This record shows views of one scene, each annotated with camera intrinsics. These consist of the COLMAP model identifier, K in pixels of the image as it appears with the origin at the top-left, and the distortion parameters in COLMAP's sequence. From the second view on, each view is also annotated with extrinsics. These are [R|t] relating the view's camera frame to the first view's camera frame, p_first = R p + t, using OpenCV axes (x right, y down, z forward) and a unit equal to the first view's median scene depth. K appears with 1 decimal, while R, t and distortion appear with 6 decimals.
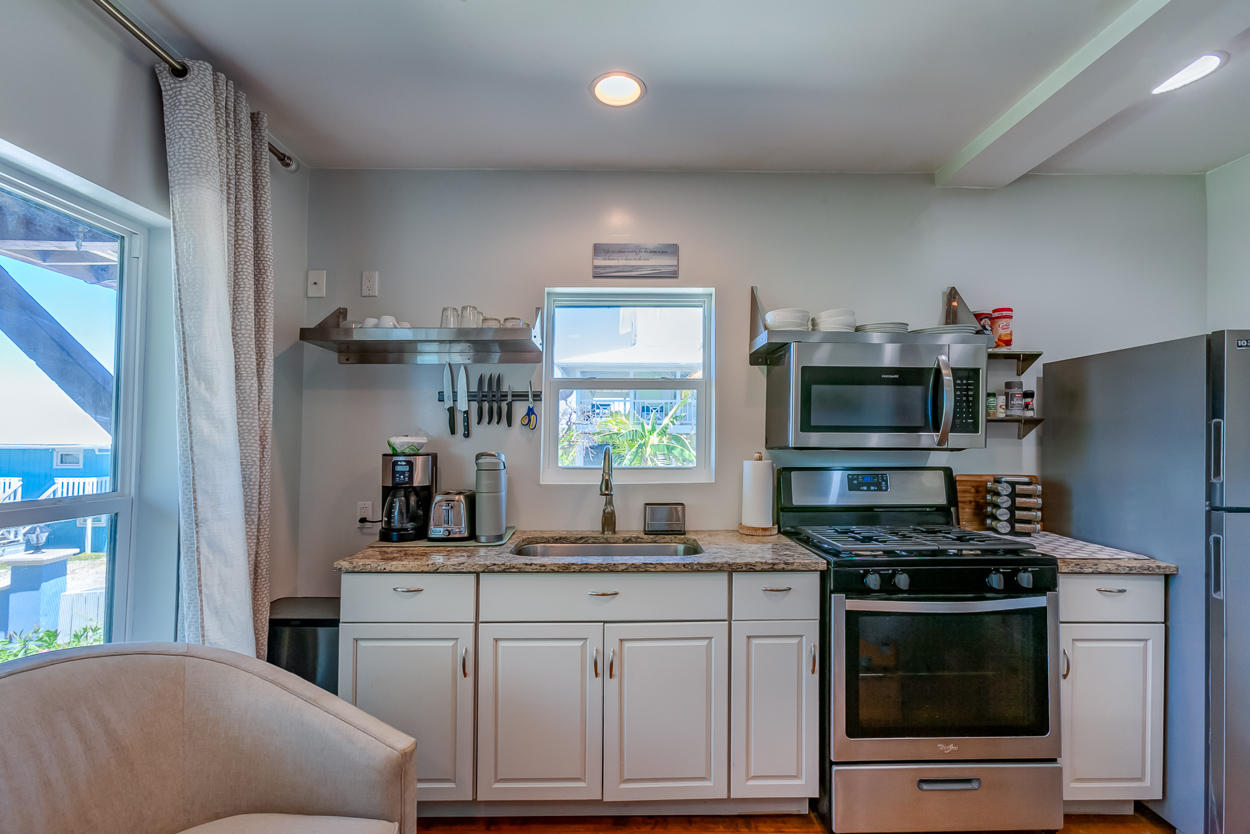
lens RADIAL K [[573.9, 0, 634.8], [0, 573.9, 443.4], [0, 0, 1]] dist [-0.002929, 0.000395]
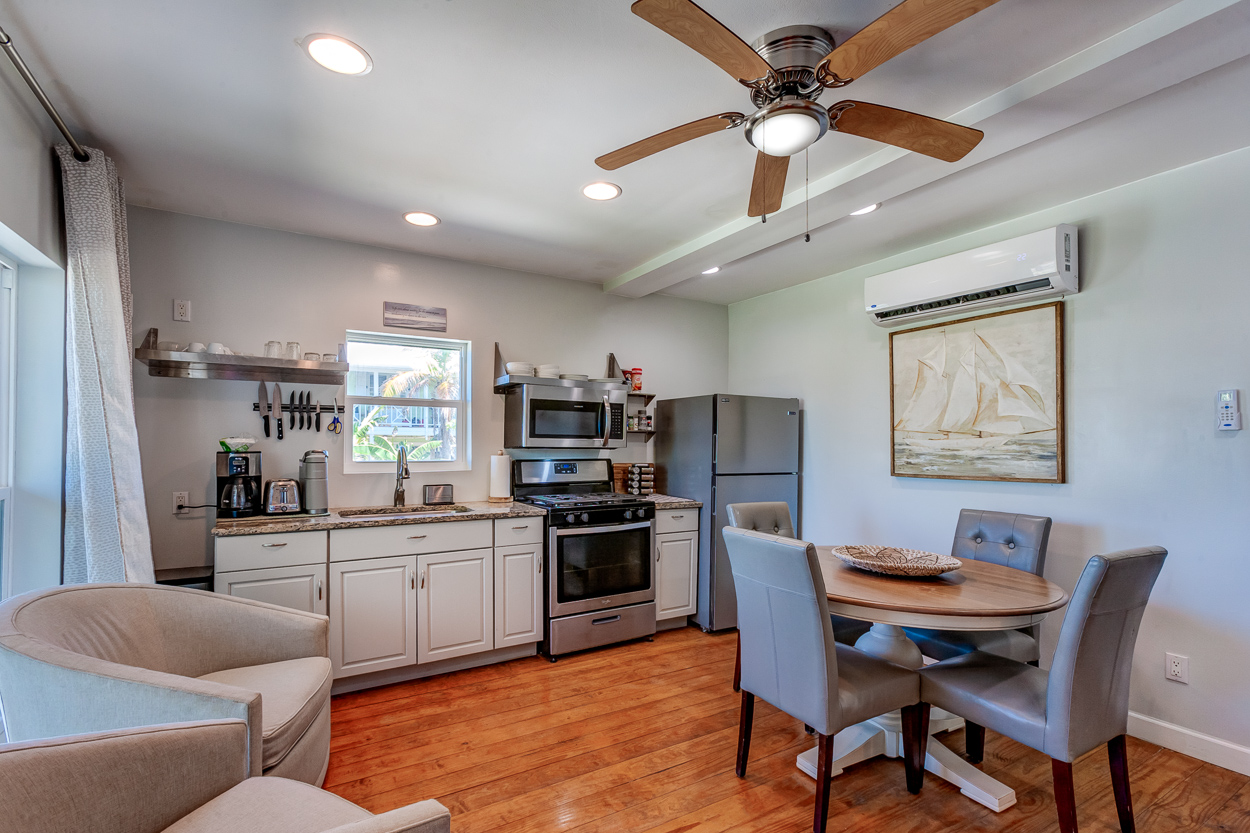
lens RADIAL K [[573.9, 0, 634.8], [0, 573.9, 442.9], [0, 0, 1]] dist [-0.002929, 0.000395]
pose [[0.864839, 0.004973, 0.502025, -0.274004], [-0.002661, 0.999982, -0.005322, 0.002854], [-0.502043, 0.003267, 0.864837, -0.576116]]
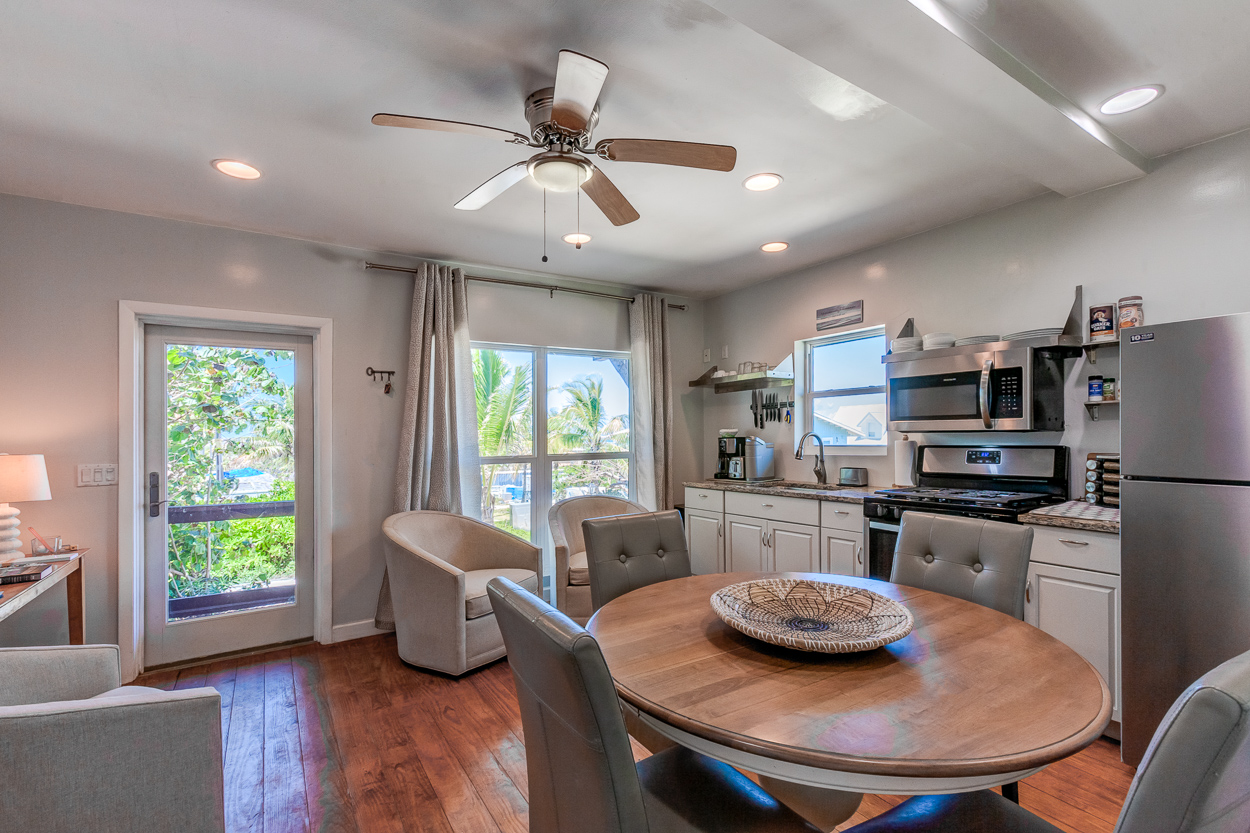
lens RADIAL K [[573.9, 0, 634.8], [0, 573.9, 442.9], [0, 0, 1]] dist [-0.002929, 0.000395]
pose [[0.548984, 0.001828, -0.835831, 1.133901], [0.011931, 0.999879, 0.010023, 0.014037], [0.835748, -0.015475, 0.548895, -0.400292]]
